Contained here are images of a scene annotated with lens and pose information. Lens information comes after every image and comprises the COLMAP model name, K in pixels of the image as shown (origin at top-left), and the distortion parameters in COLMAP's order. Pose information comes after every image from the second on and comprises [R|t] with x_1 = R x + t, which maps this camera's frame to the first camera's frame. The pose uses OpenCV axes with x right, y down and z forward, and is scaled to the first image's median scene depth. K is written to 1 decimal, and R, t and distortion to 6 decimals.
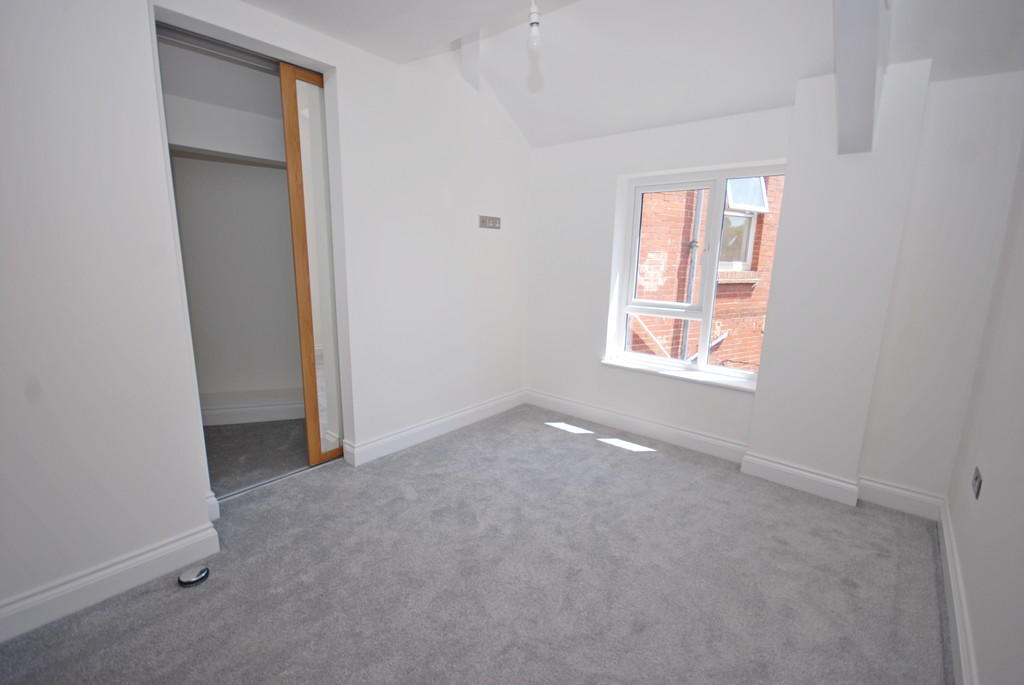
lens RADIAL K [[447.7, 0, 512.0], [0, 447.7, 342.5], [0, 0, 1]] dist [-0.002096, -0.000149]
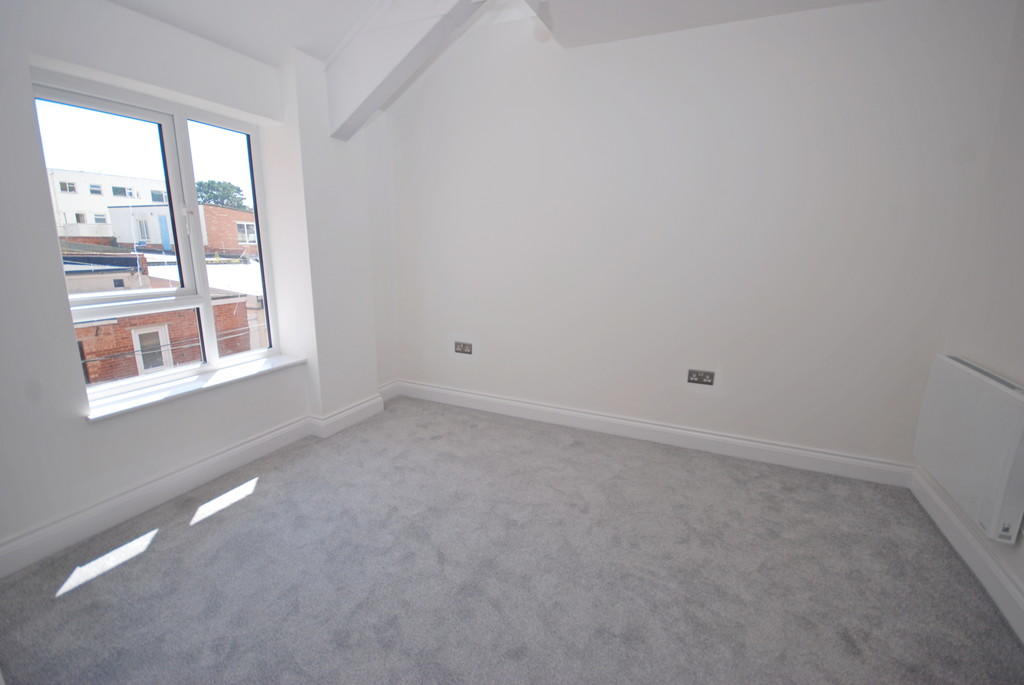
lens RADIAL K [[450.1, 0, 512.0], [0, 450.1, 342.5], [0, 0, 1]] dist [0.003494, 0.000187]
pose [[-0.277664, -0.222771, 0.934492, -0.465788], [0.174512, 0.944862, 0.277095, -0.114679], [-0.944695, 0.240019, -0.223478, 0.697497]]
